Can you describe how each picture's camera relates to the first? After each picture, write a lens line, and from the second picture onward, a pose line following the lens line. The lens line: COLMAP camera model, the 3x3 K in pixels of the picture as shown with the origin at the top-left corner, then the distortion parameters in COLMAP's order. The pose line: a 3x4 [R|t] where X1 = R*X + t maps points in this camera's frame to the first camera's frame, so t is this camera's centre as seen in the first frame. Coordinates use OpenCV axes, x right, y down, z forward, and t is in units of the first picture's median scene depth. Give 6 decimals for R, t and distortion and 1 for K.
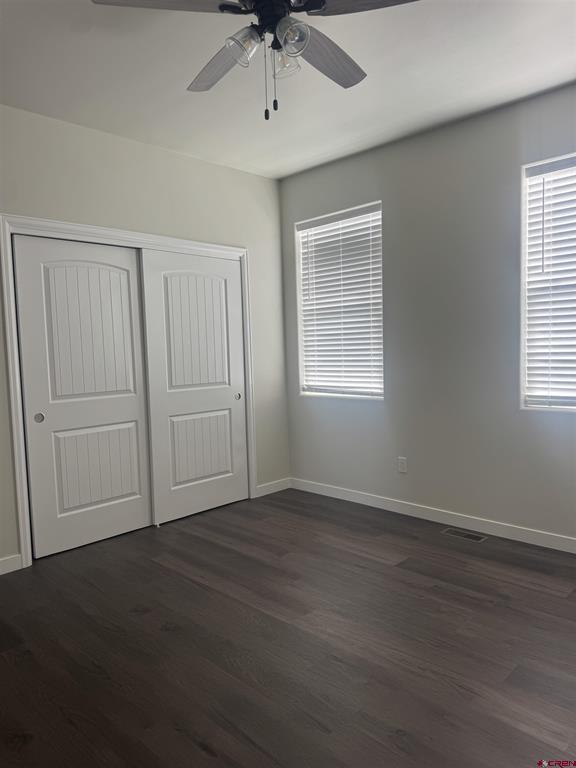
lens RADIAL K [[520.0, 0, 276.2], [0, 520.0, 383.2], [0, 0, 1]] dist [-0.002110, -0.000758]
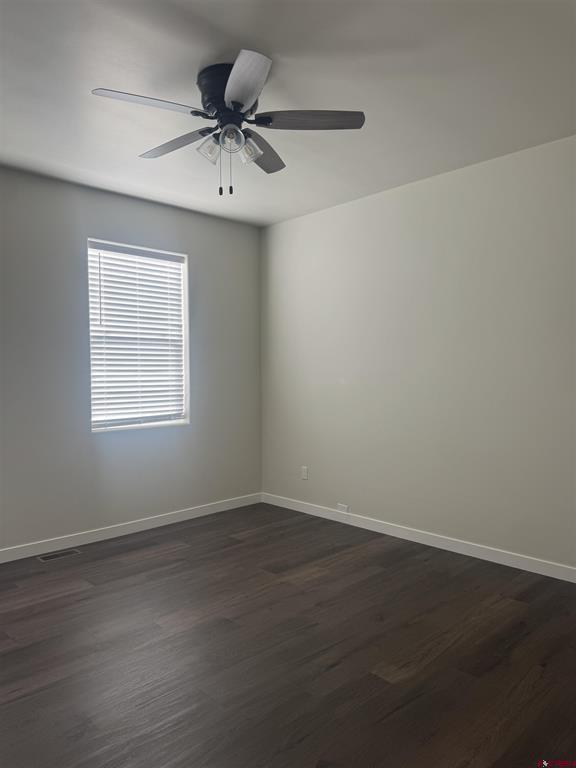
lens RADIAL K [[520.0, 0, 276.2], [0, 520.0, 383.2], [0, 0, 1]] dist [-0.002110, -0.000758]
pose [[0.072034, 0.004891, 0.997390, -0.744257], [0.077231, 0.996958, -0.010467, -0.020420], [-0.994408, 0.077783, 0.071437, 0.485306]]
